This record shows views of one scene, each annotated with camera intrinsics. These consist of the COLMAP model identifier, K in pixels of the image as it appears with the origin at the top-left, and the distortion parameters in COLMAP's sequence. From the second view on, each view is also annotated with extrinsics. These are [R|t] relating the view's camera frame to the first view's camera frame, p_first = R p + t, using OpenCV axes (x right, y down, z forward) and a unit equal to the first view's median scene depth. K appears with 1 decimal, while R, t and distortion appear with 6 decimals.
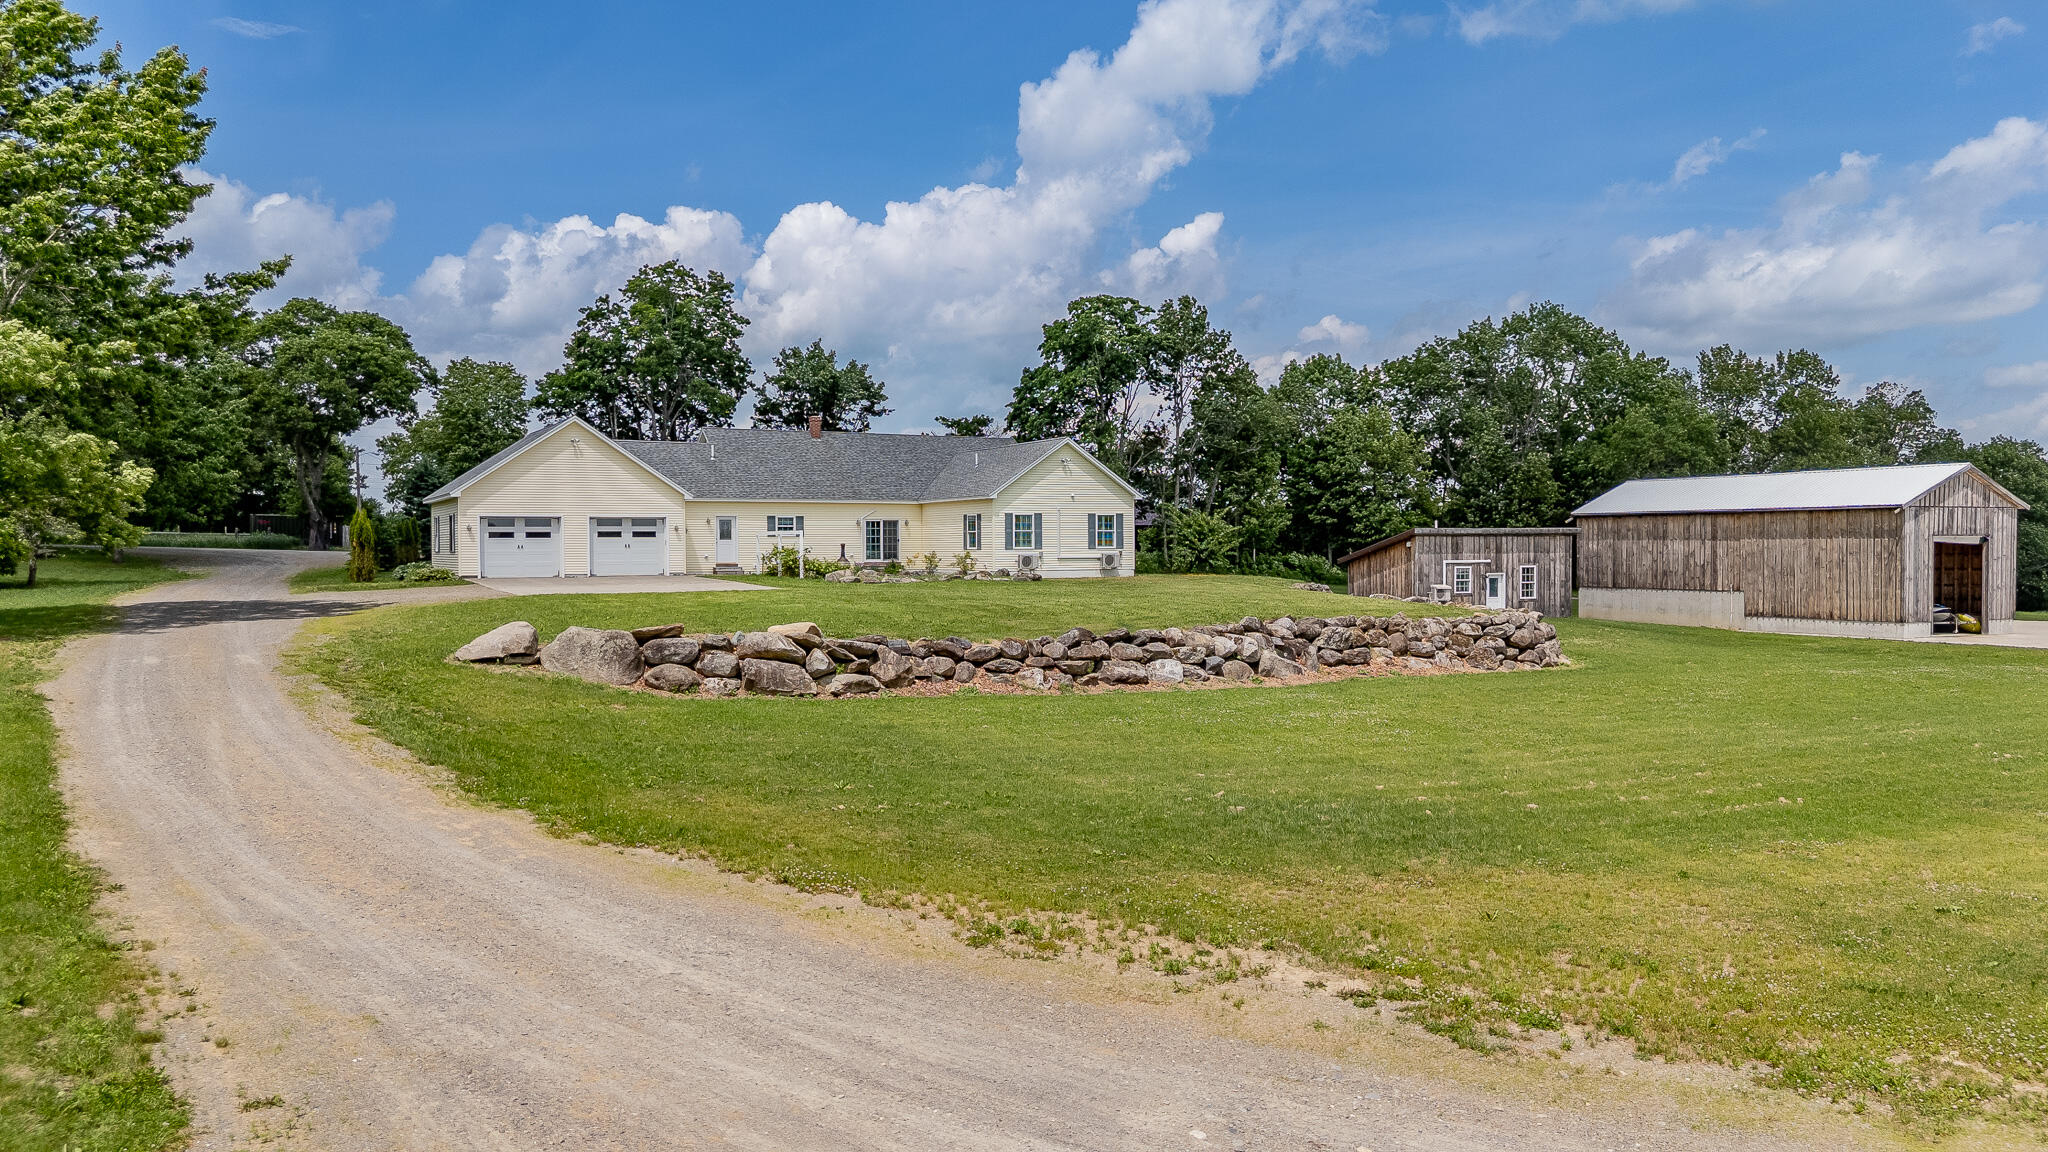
lens RADIAL K [[1513.0, 0, 1026.1], [0, 1513.0, 575.8], [0, 0, 1]] dist [0.067504, -0.061892]
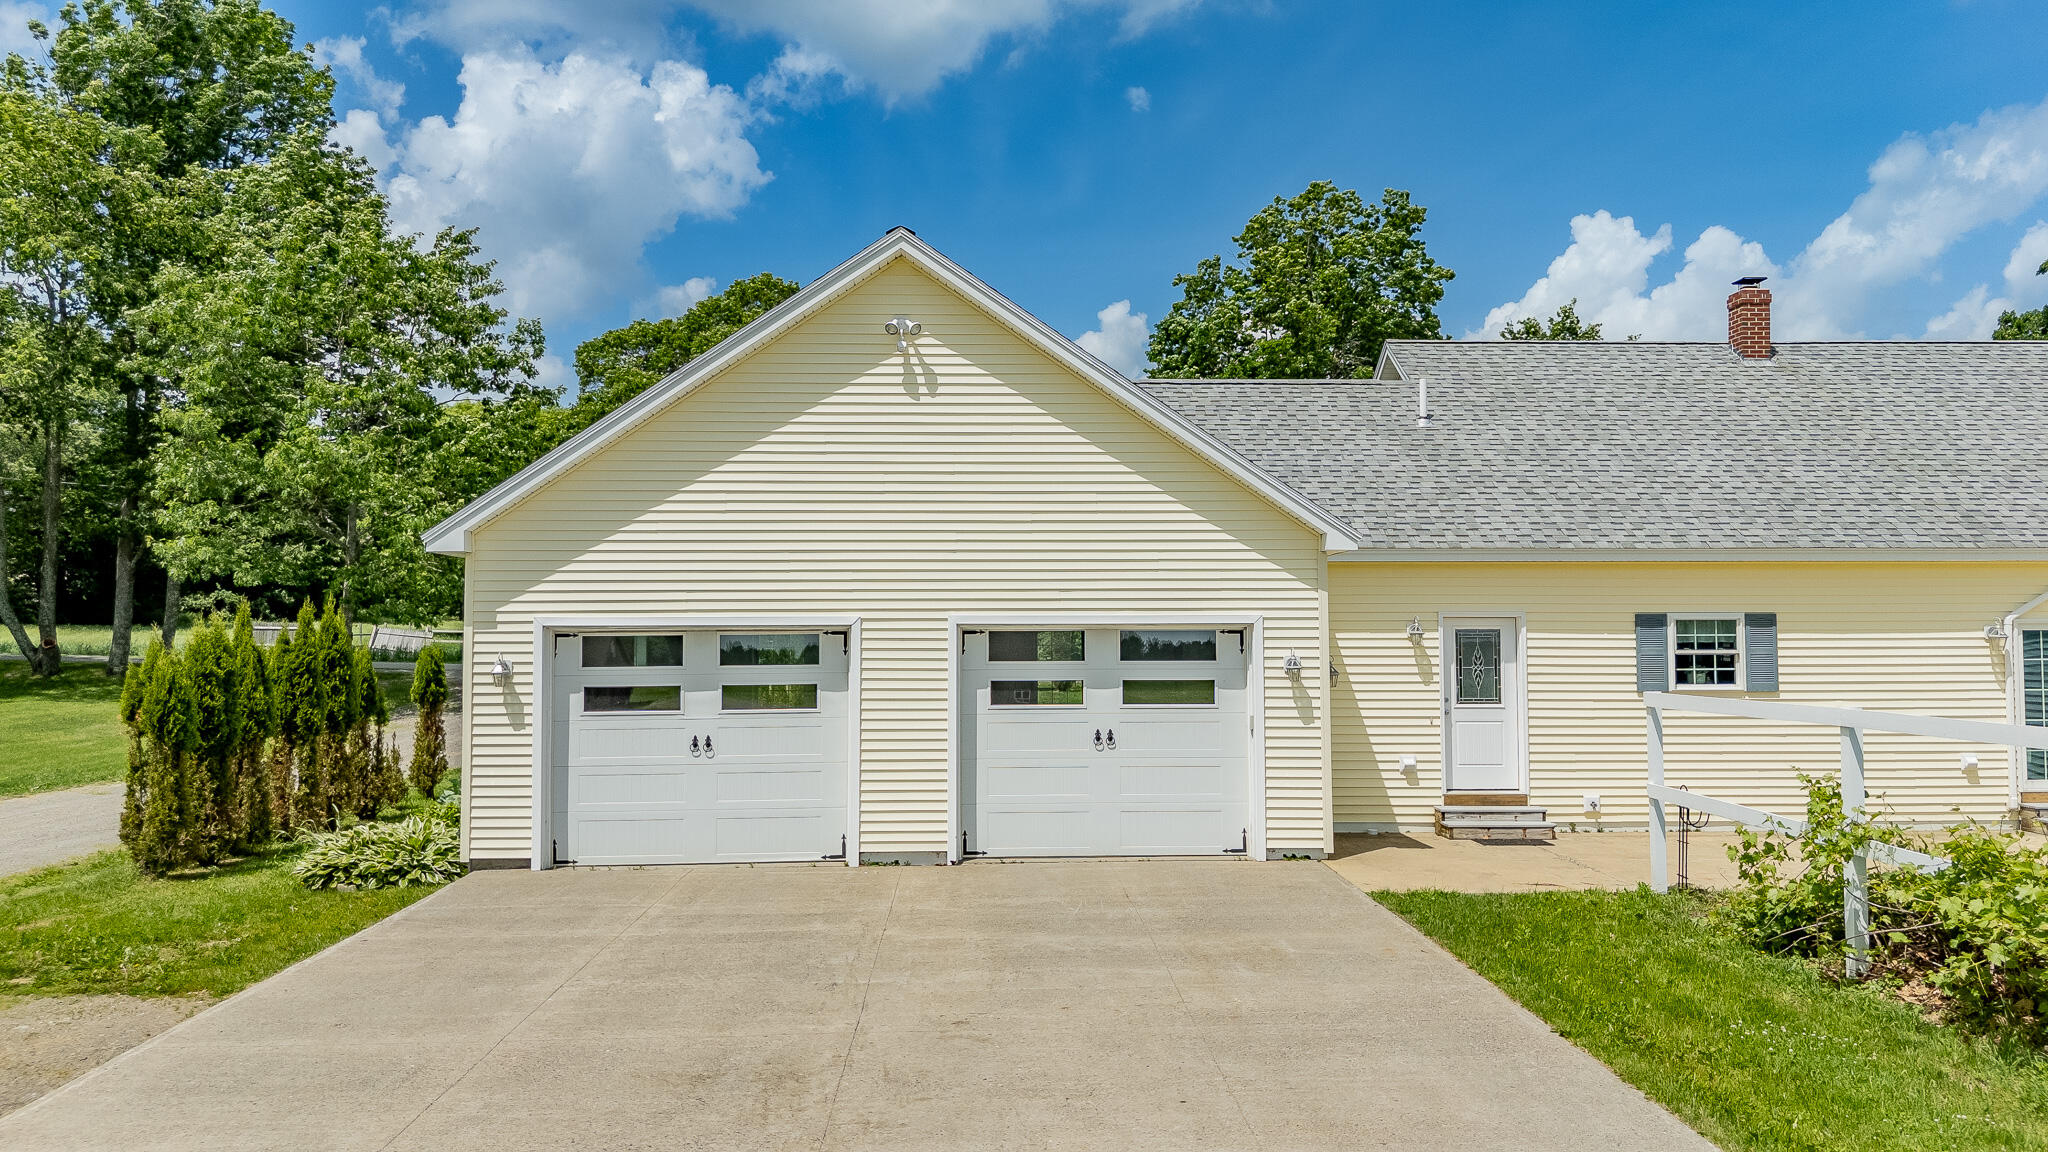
lens RADIAL K [[1513.0, 0, 1026.1], [0, 1513.0, 575.8], [0, 0, 1]] dist [0.067504, -0.061892]
pose [[0.909327, -0.013790, -0.415854, -0.166945], [-0.009183, 0.998542, -0.053193, -0.033085], [0.415982, 0.052189, 0.907874, 0.757455]]
